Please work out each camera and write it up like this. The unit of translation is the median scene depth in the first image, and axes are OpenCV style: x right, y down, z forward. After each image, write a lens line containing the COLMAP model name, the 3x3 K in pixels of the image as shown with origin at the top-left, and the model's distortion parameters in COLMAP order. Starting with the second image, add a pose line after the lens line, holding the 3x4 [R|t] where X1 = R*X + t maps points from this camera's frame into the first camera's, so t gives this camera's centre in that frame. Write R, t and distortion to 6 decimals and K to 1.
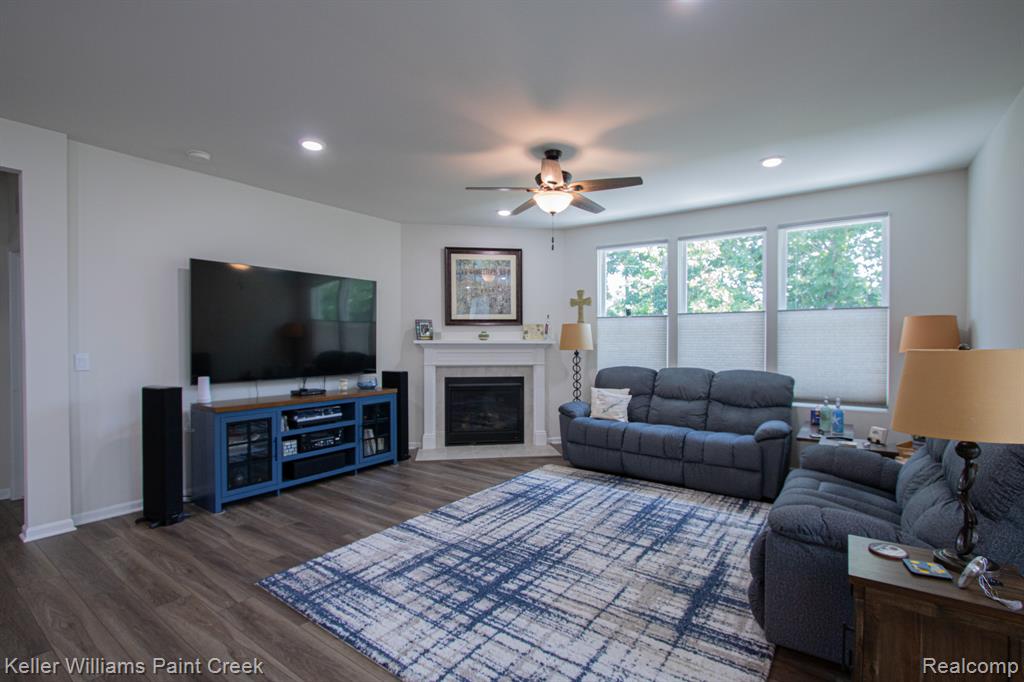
lens RADIAL K [[475.1, 0, 520.6], [0, 475.1, 349.7], [0, 0, 1]] dist [-0.012903, 0.000522]
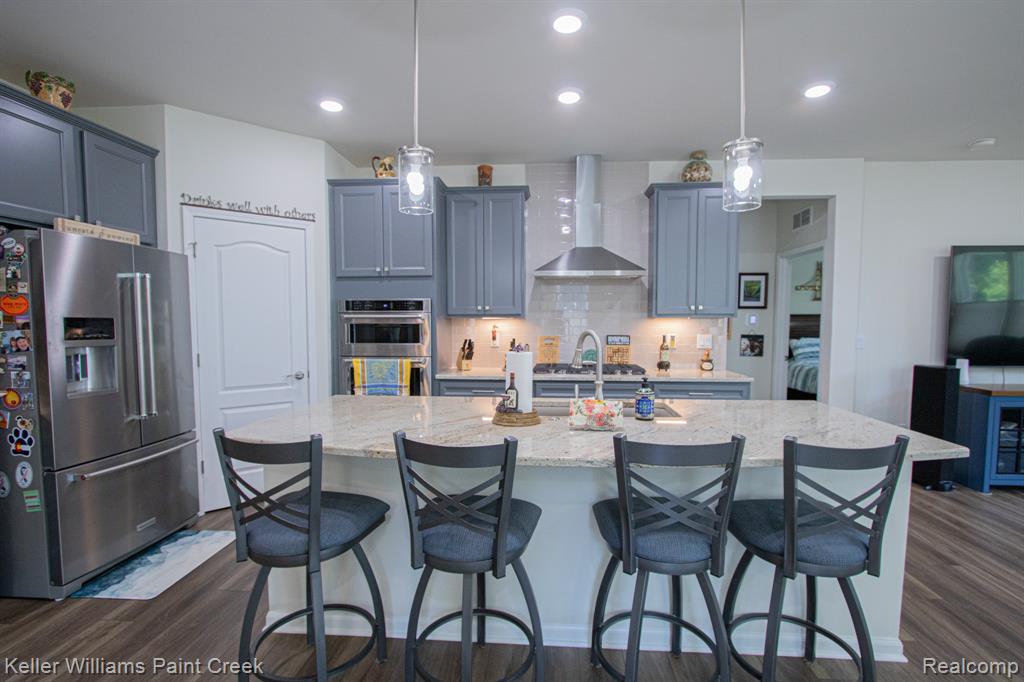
lens RADIAL K [[480.3, 0, 521.0], [0, 480.3, 350.4], [0, 0, 1]] dist [-0.011744, 0.000011]
pose [[0.527781, 0.052284, -0.847770, -0.337323], [-0.017084, 0.998555, 0.050947, 0.001397], [0.849208, -0.012406, 0.527912, -0.426225]]
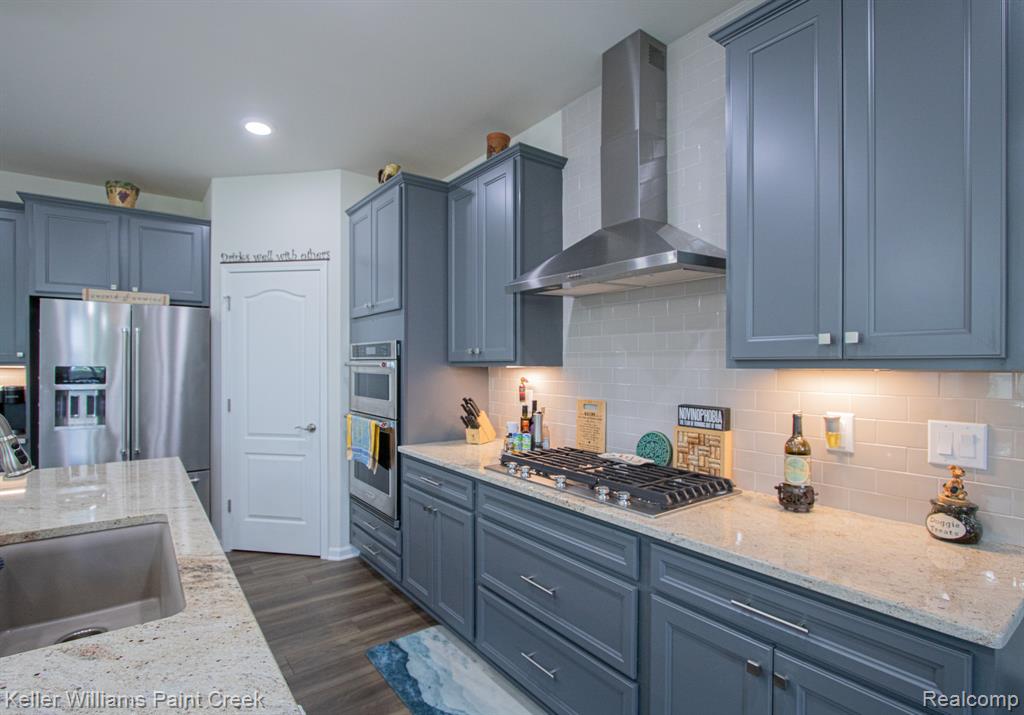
lens RADIAL K [[502.0, 0, 496.4], [0, 502.0, 366.9], [0, 0, 1]] dist [-0.013005, 0.000121]
pose [[-0.310660, 0.003854, -0.950513, -0.647889], [-0.021620, 0.999704, 0.011119, -0.025816], [0.950275, 0.024004, -0.310485, 0.413825]]
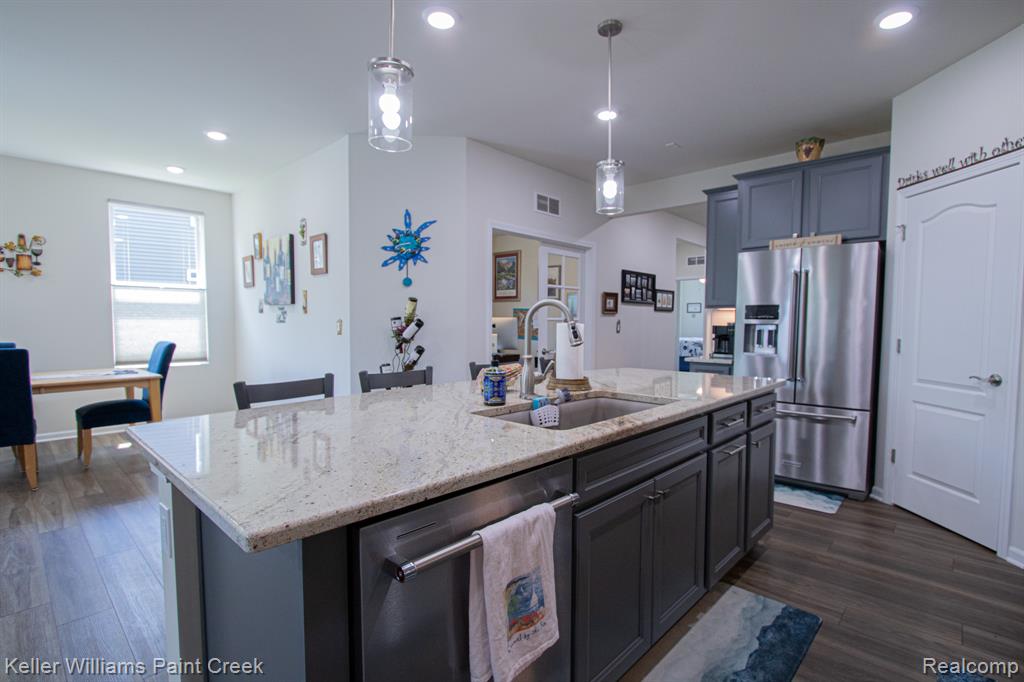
lens RADIAL K [[486.7, 0, 522.7], [0, 486.7, 350.7], [0, 0, 1]] dist [-0.015134, 0.000589]
pose [[-0.993077, -0.014877, 0.116516, -0.873814], [-0.006000, 0.997077, 0.076170, 0.023047], [-0.117309, 0.074943, -0.990264, 0.555543]]
